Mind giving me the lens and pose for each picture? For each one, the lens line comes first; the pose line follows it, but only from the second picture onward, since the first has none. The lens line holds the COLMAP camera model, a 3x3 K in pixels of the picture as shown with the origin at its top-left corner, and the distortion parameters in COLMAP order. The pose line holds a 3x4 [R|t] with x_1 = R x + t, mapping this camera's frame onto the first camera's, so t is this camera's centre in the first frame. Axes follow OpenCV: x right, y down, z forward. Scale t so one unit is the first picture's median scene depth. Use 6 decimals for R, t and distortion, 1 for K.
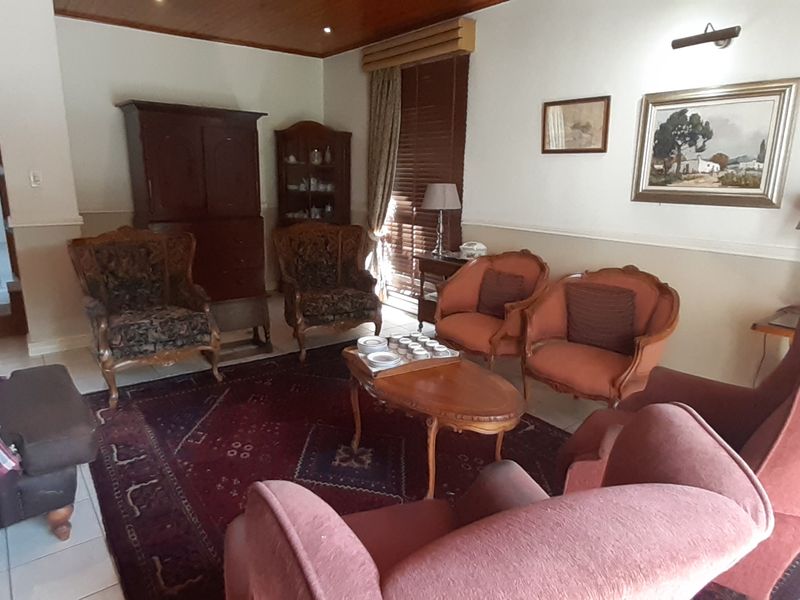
lens RADIAL K [[515.8, 0, 399.8], [0, 515.8, 298.5], [0, 0, 1]] dist [0.001586, 0.000995]
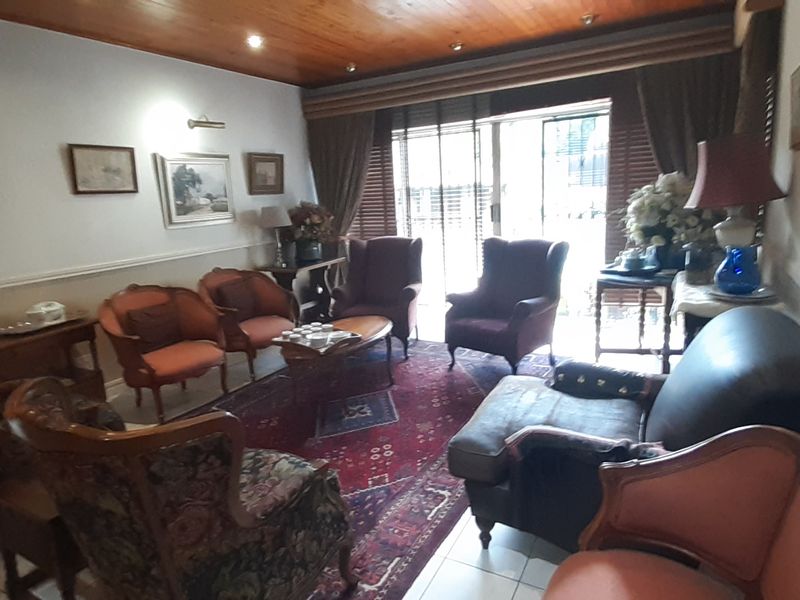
lens RADIAL K [[515.8, 0, 398.4], [0, 515.8, 297.8], [0, 0, 1]] dist [0.001586, 0.000995]
pose [[-0.402210, -0.183562, 0.896957, -1.119704], [0.257711, 0.917383, 0.303304, -0.303602], [-0.878528, 0.353148, -0.321675, 1.068138]]
